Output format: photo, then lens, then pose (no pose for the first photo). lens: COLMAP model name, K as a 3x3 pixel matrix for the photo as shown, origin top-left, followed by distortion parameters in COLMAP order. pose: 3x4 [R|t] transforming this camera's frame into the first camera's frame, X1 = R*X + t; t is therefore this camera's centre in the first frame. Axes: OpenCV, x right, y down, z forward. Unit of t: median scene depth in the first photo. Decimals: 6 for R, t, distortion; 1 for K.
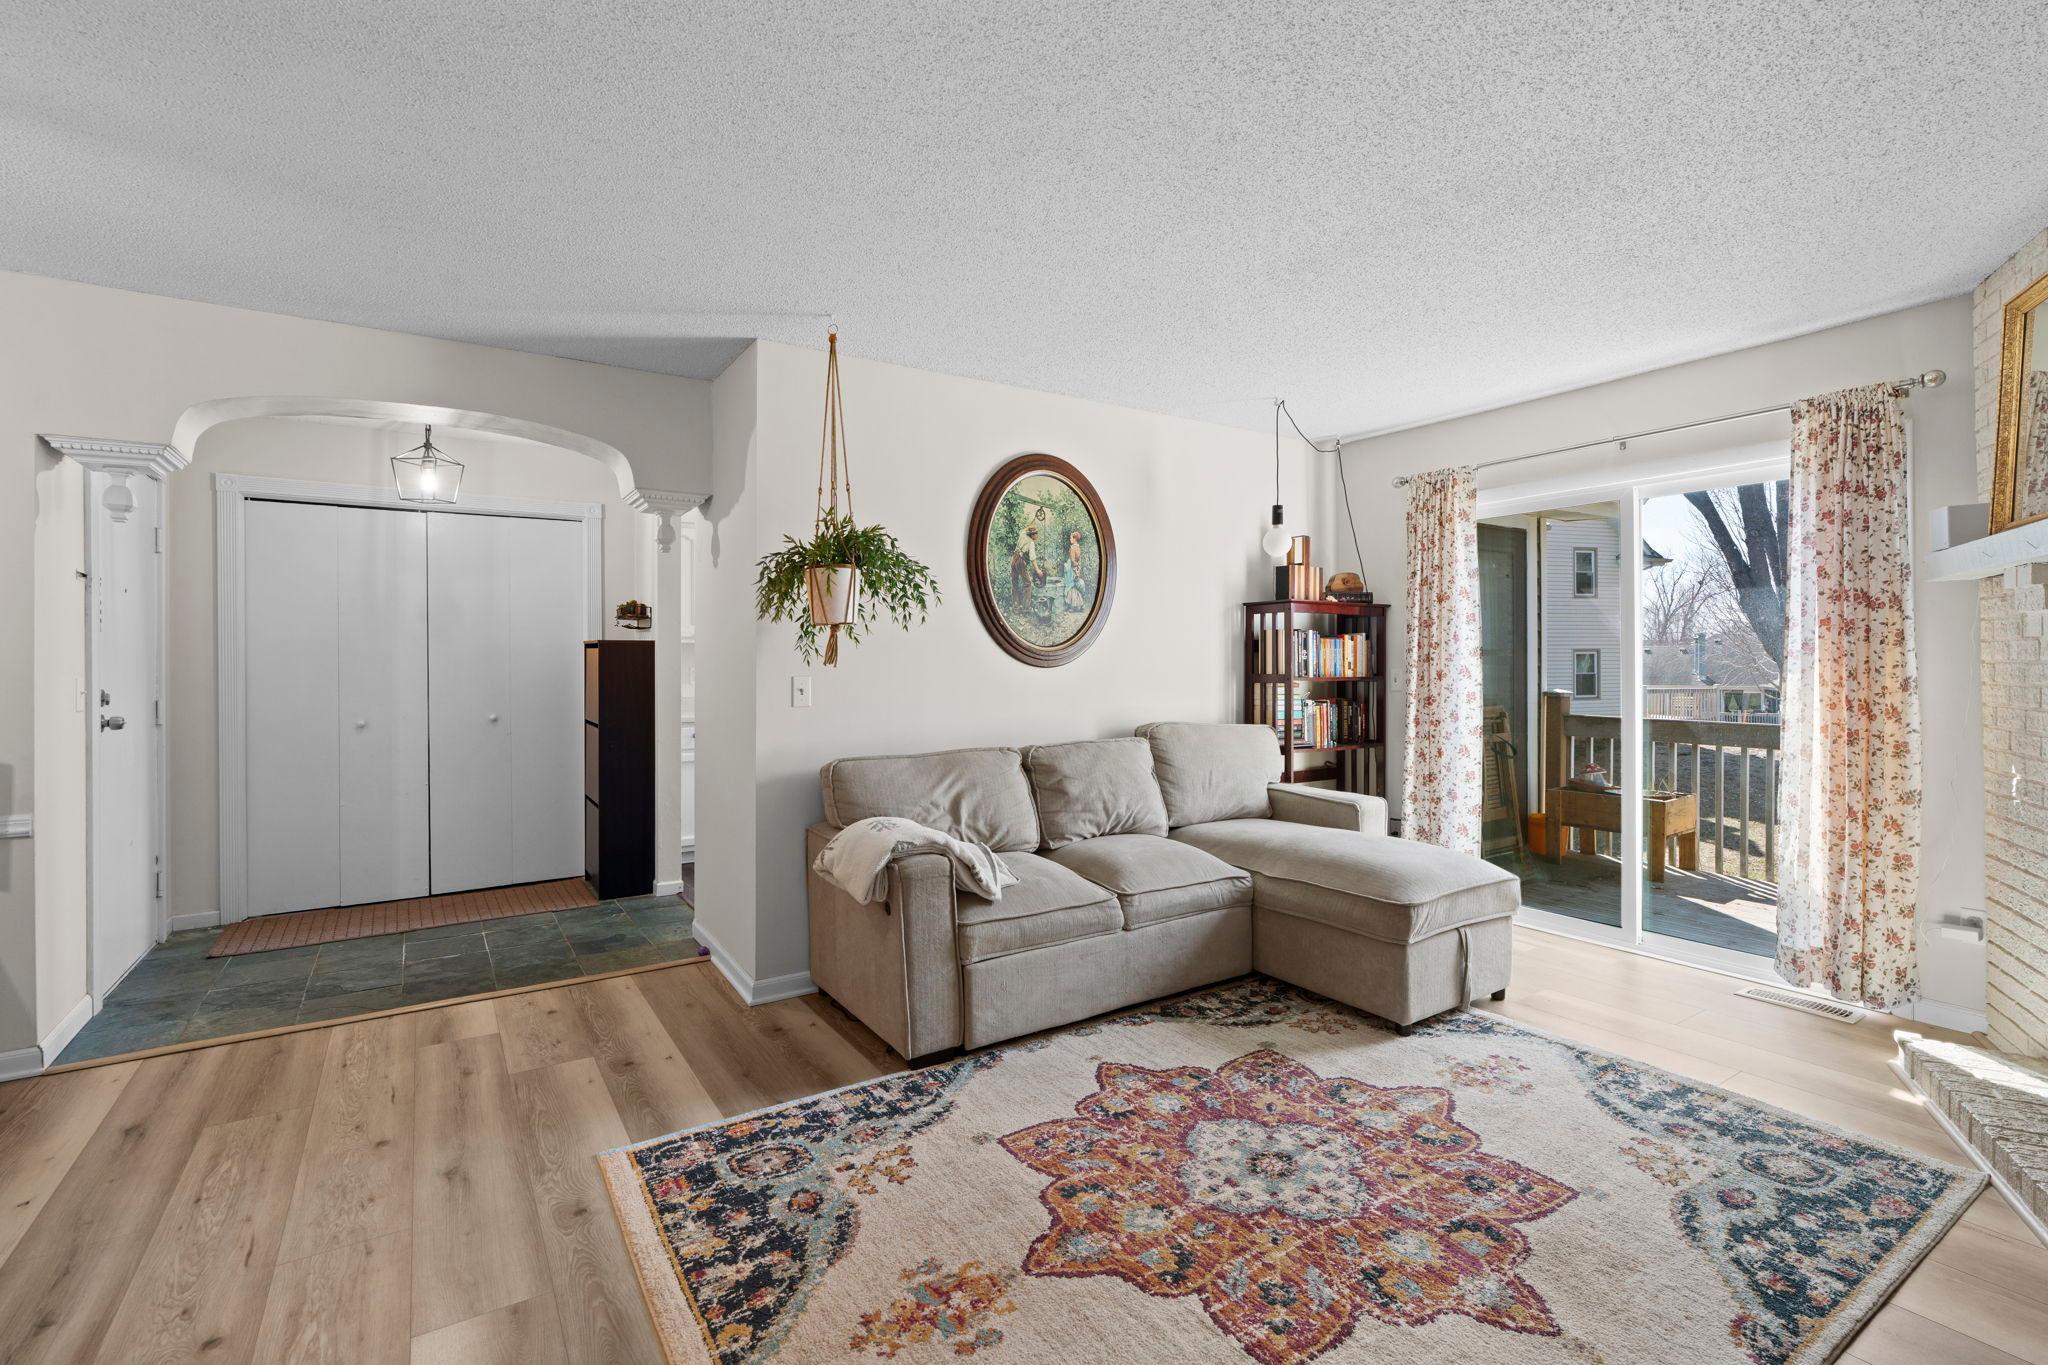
lens RADIAL K [[933.0, 0, 1014.5], [0, 933.0, 666.5], [0, 0, 1]] dist [-0.003579, 0.001232]
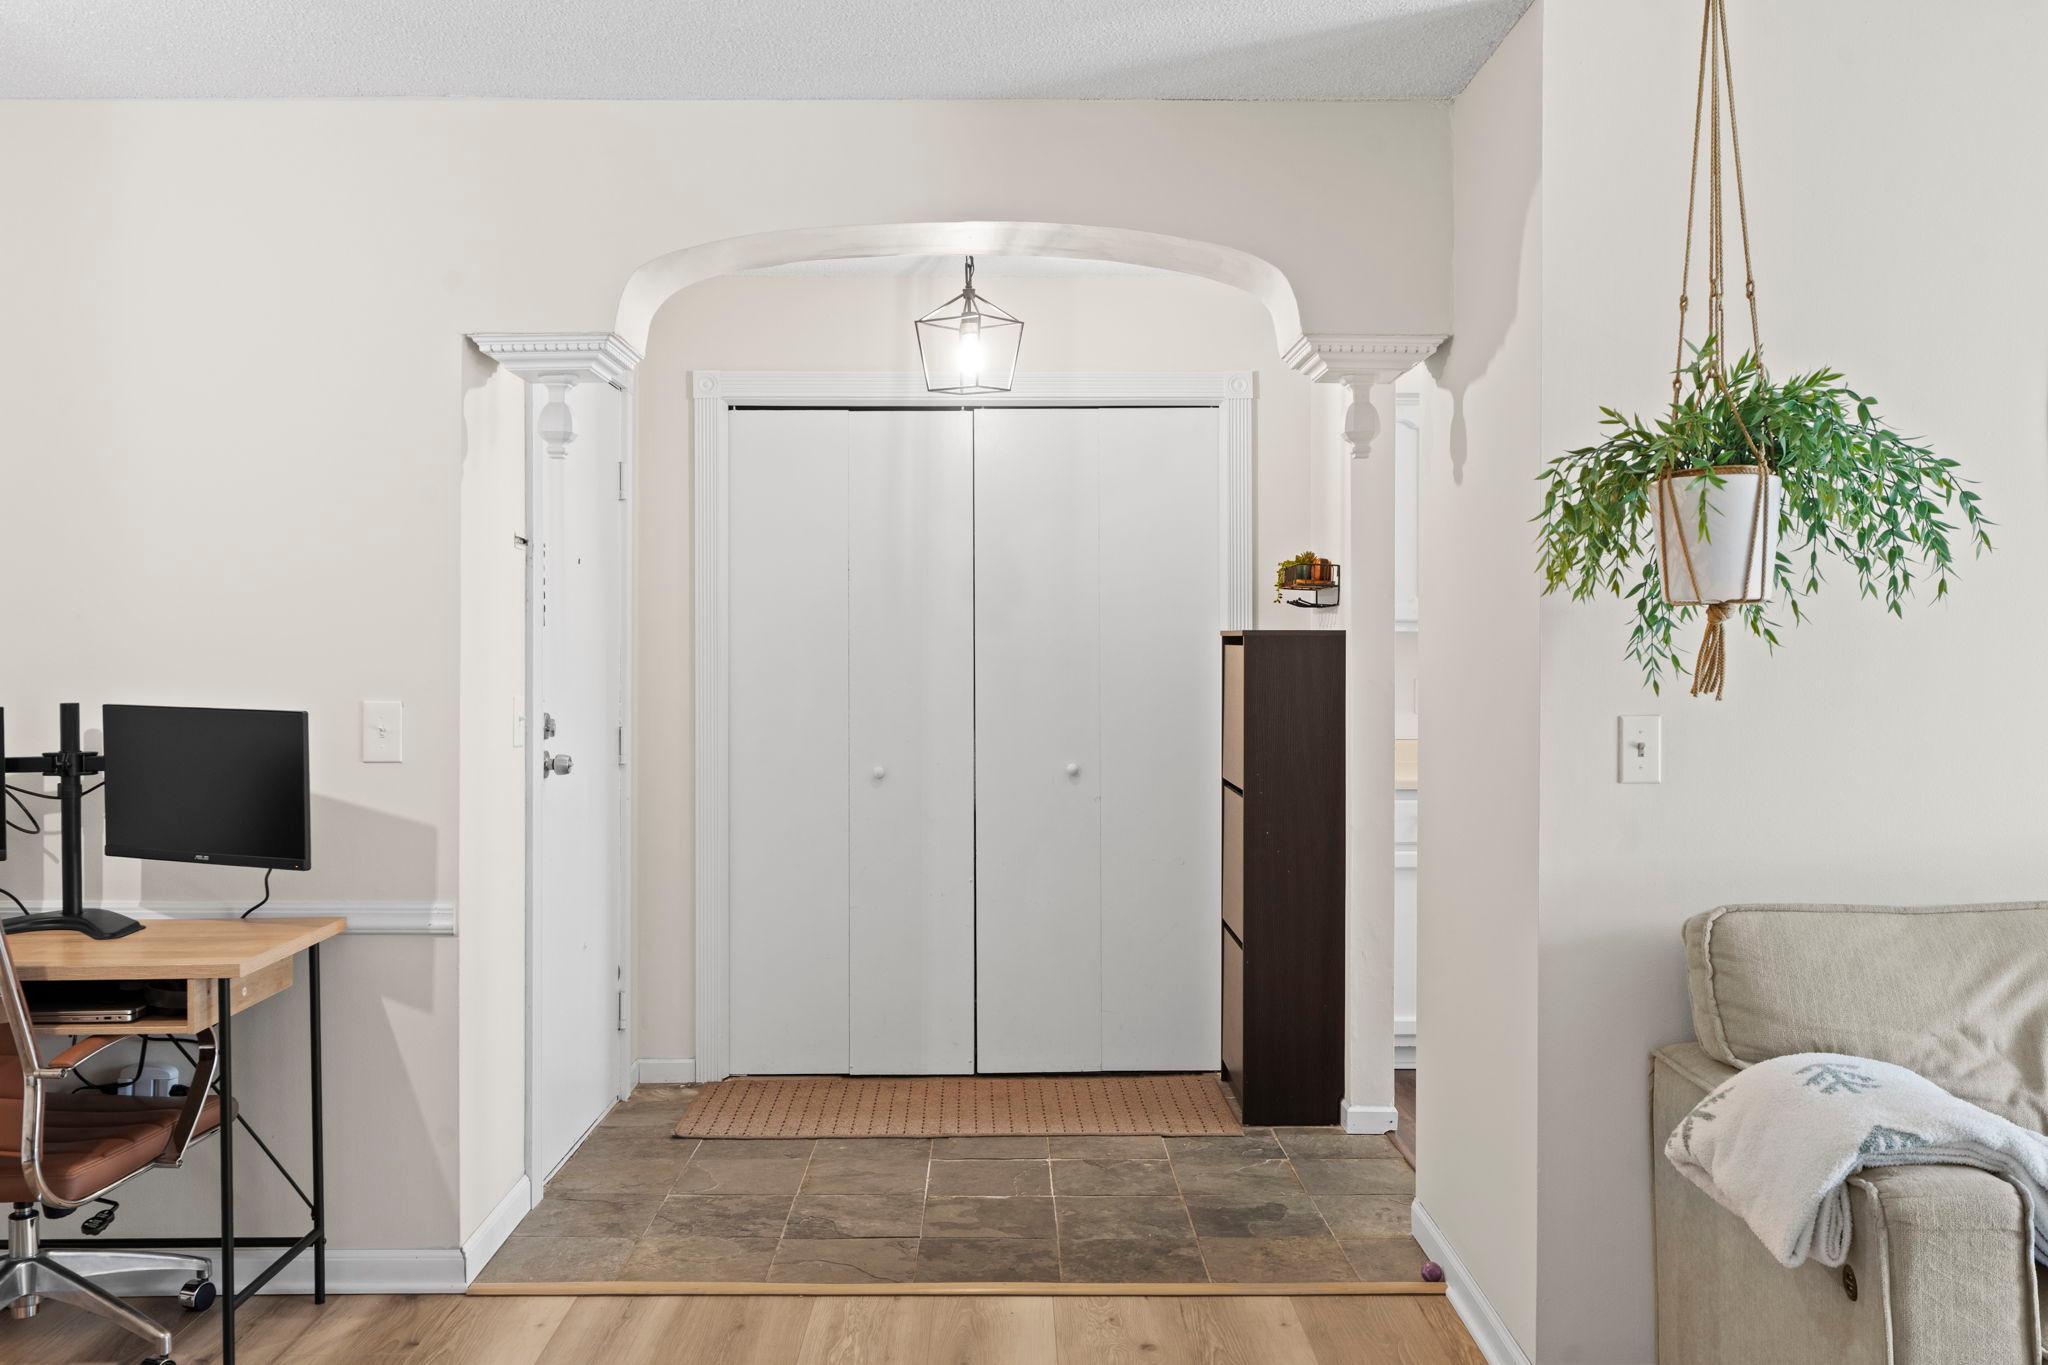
lens RADIAL K [[1796.8, 0, 1025.0], [0, 1796.8, 646.5], [0, 0, 1]] dist [0.000674, 0.003409]
pose [[0.848976, 0.000924, -0.528431, -0.022938], [-0.005323, 0.999963, -0.006803, -0.017666], [0.528405, 0.008589, 0.848949, 0.111512]]
